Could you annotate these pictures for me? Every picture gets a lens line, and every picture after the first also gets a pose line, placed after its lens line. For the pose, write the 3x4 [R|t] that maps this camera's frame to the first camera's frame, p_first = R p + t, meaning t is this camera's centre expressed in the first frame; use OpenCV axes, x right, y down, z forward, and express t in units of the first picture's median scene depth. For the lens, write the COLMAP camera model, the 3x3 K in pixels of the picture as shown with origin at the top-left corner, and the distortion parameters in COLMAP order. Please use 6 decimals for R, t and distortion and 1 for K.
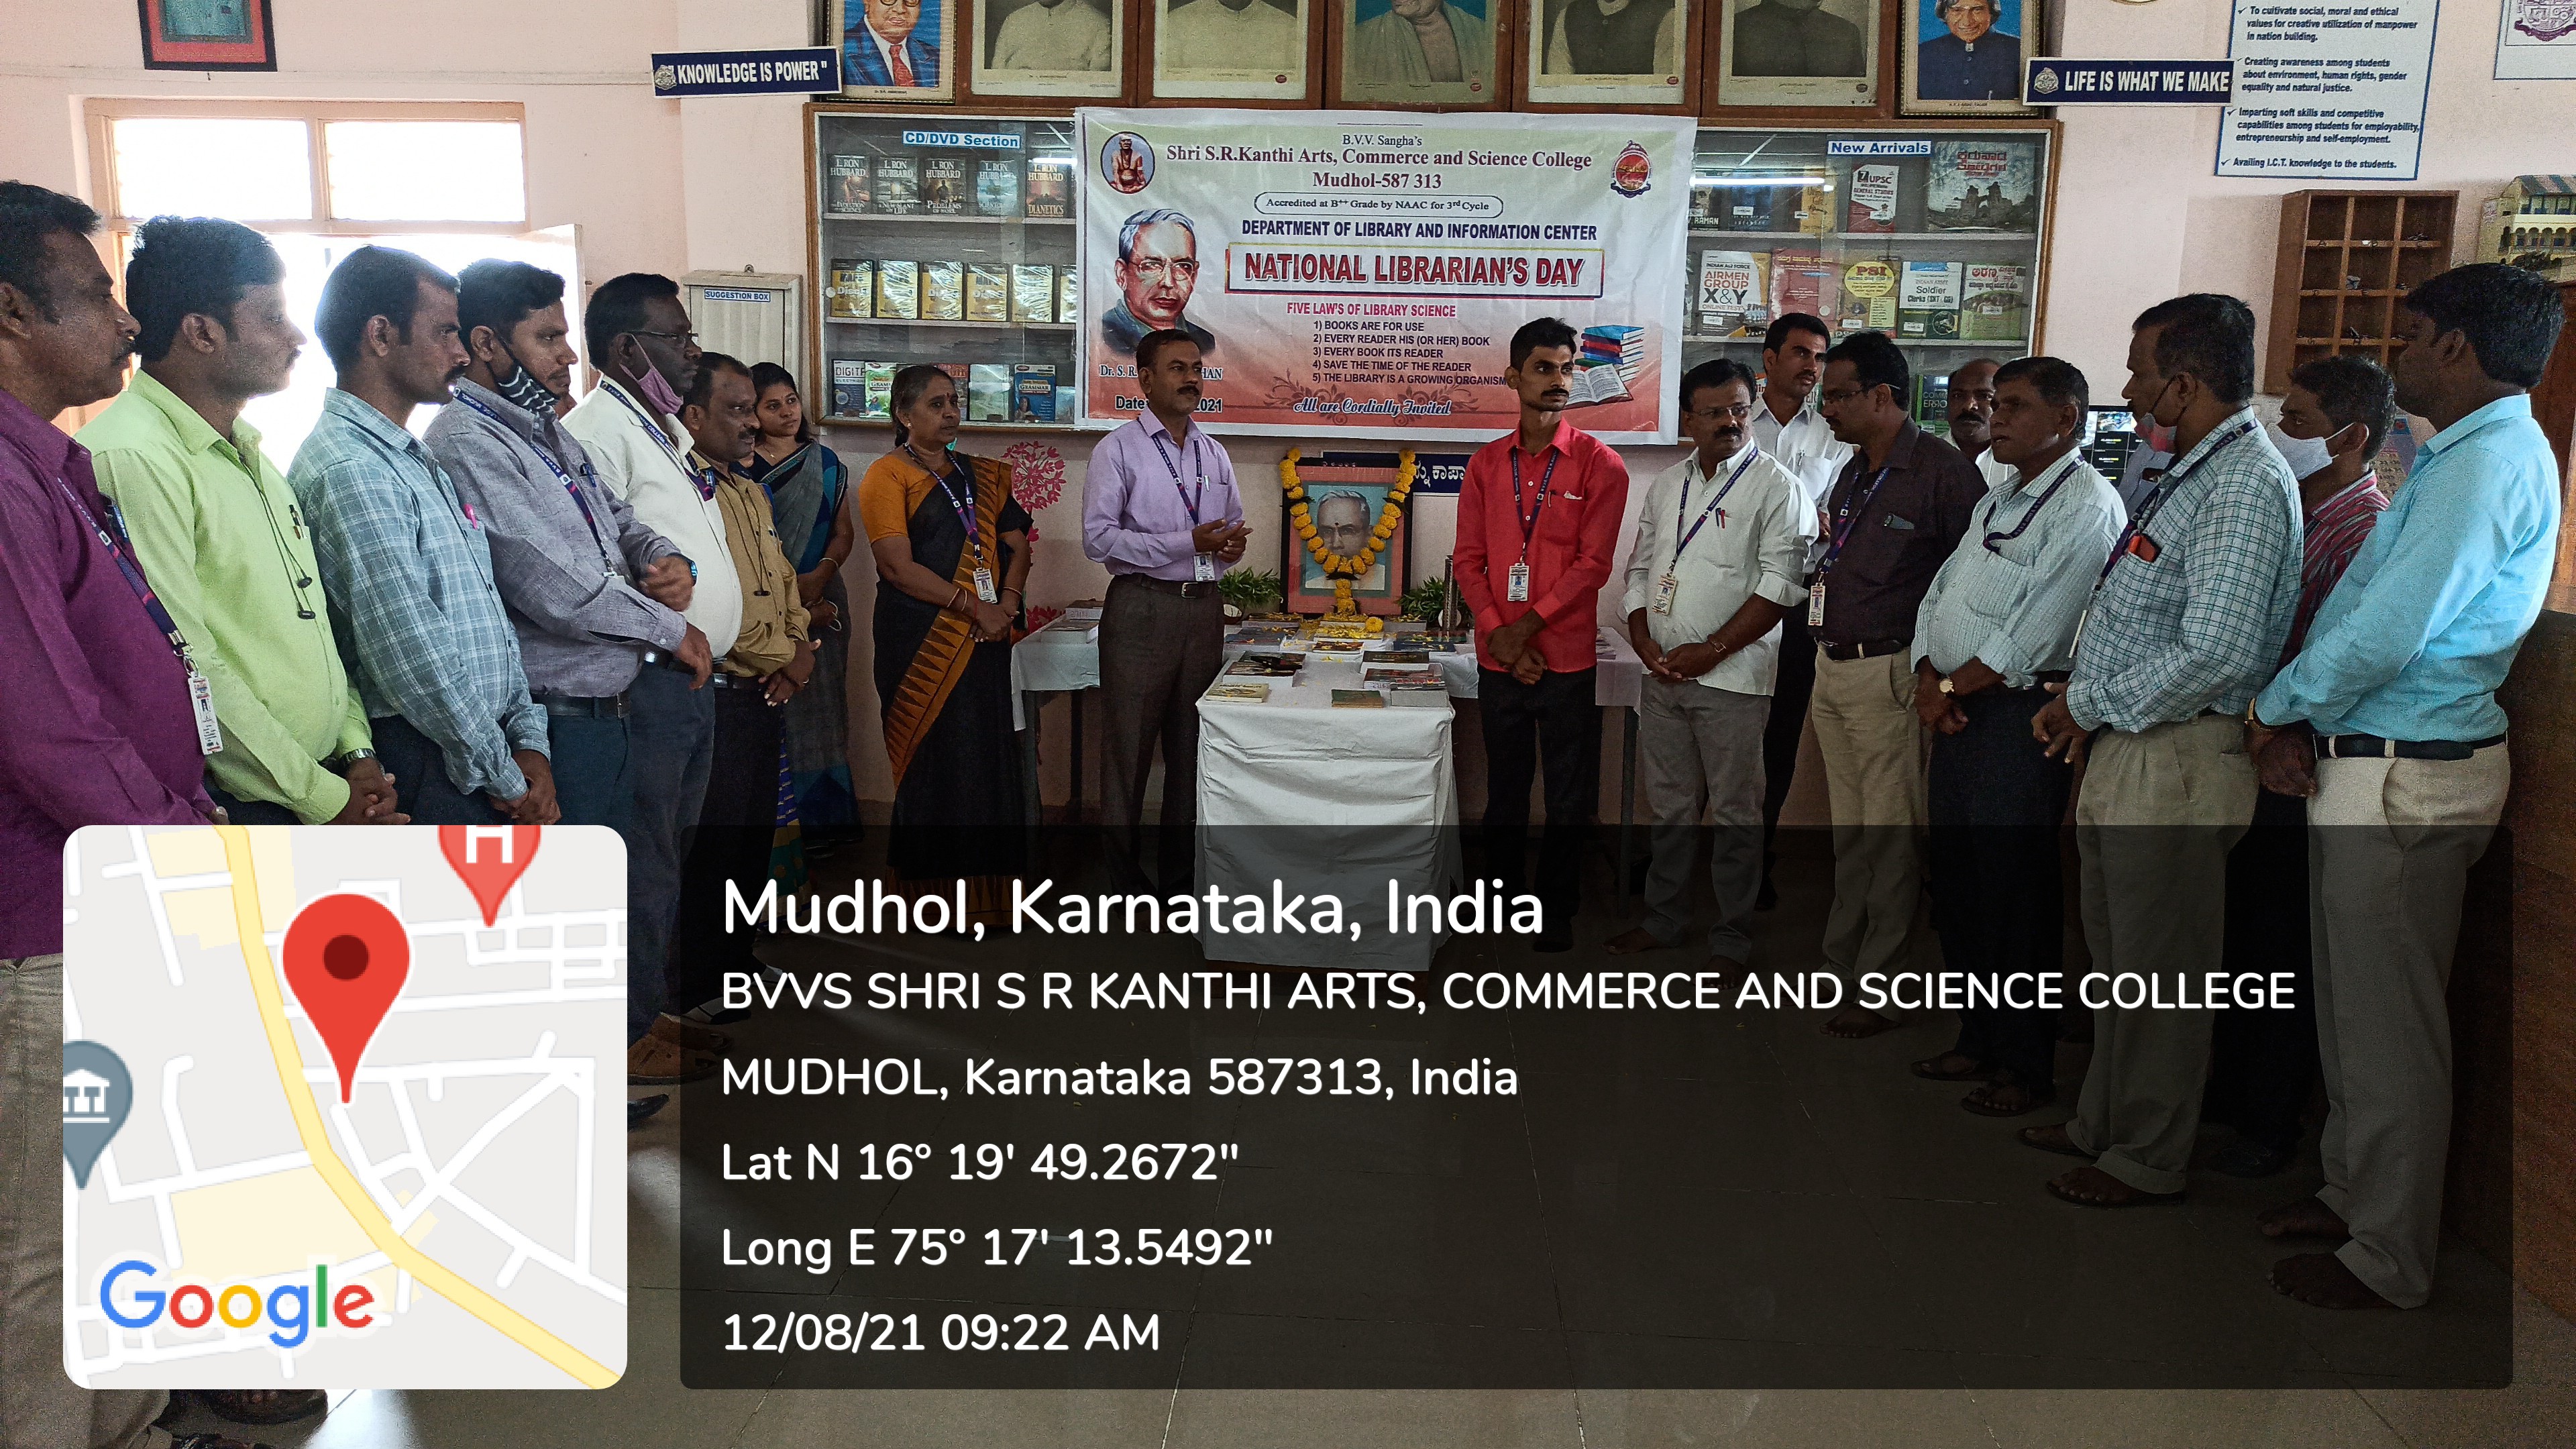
lens RADIAL K [[1970.4, 0, 1322.8], [0, 1970.4, 764.3], [0, 0, 1]] dist [0.047369, -0.039972]
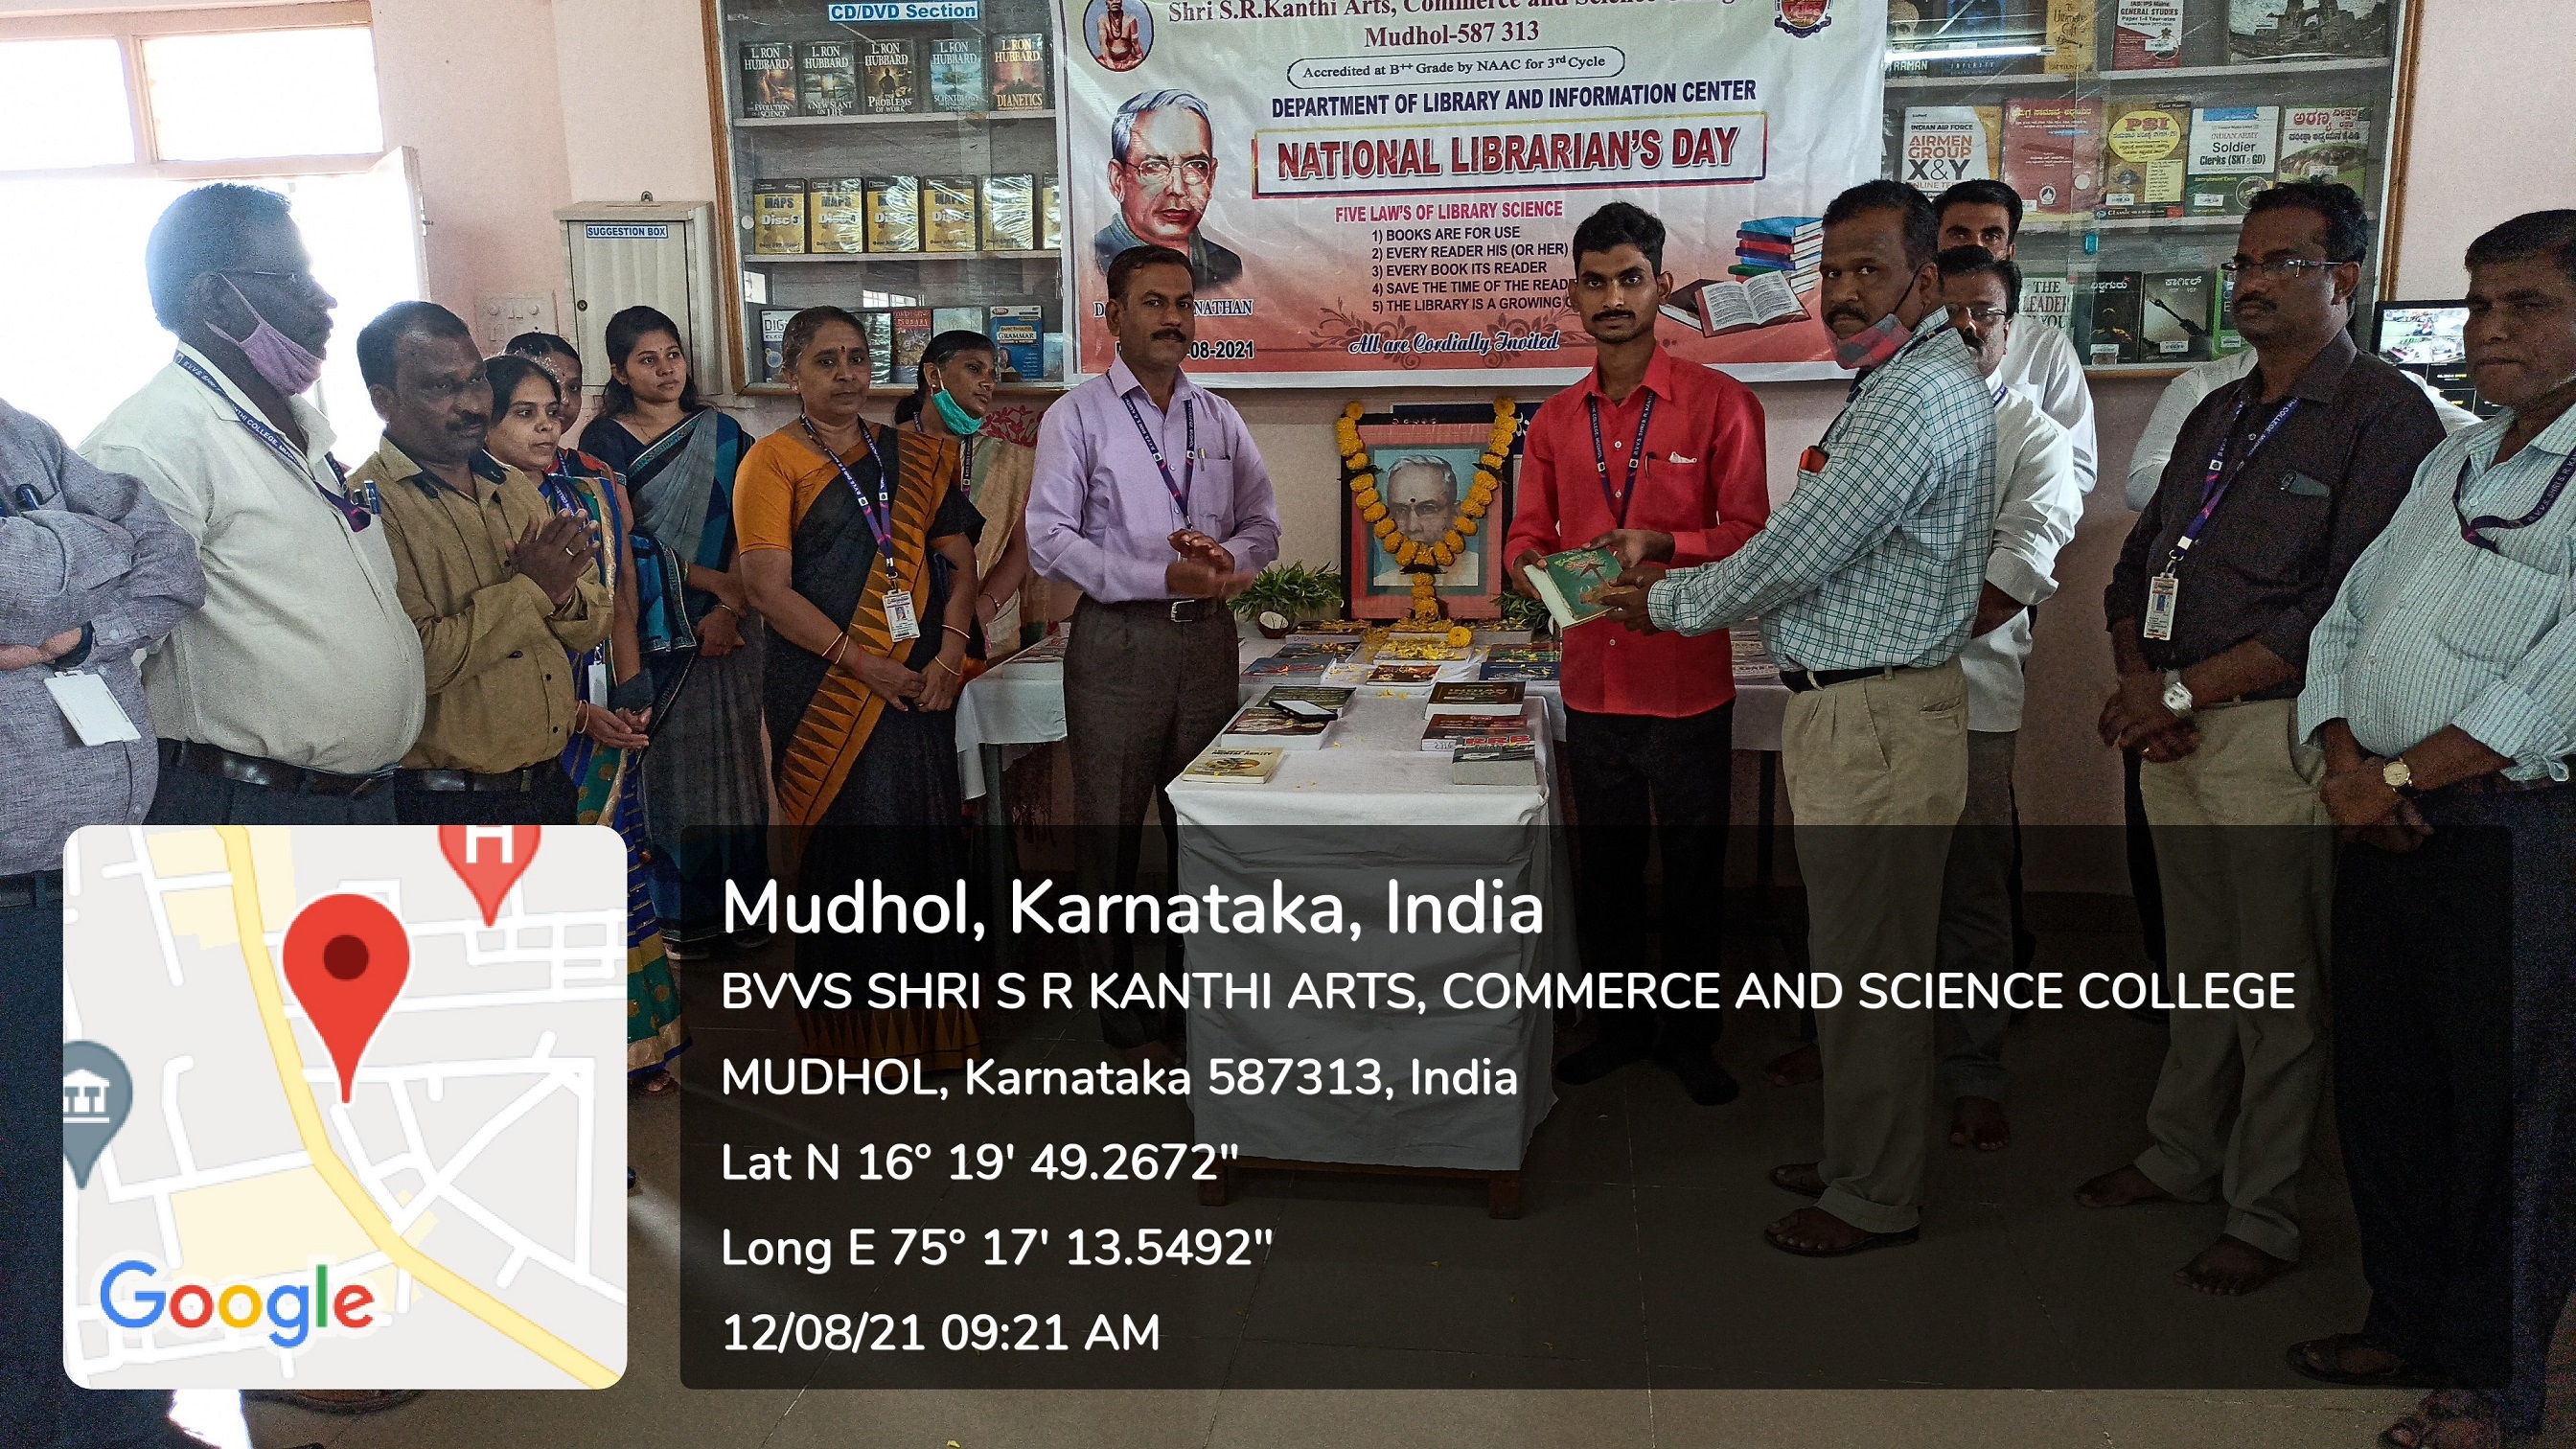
lens RADIAL K [[1970.4, 0, 1288.2], [0, 1970.4, 767.1], [0, 0, 1]] dist [0.047369, -0.039972]
pose [[0.995109, -0.019778, -0.096779, 0.032500], [0.022437, 0.999398, 0.026459, -0.042358], [0.096198, -0.028501, 0.994954, 0.247733]]
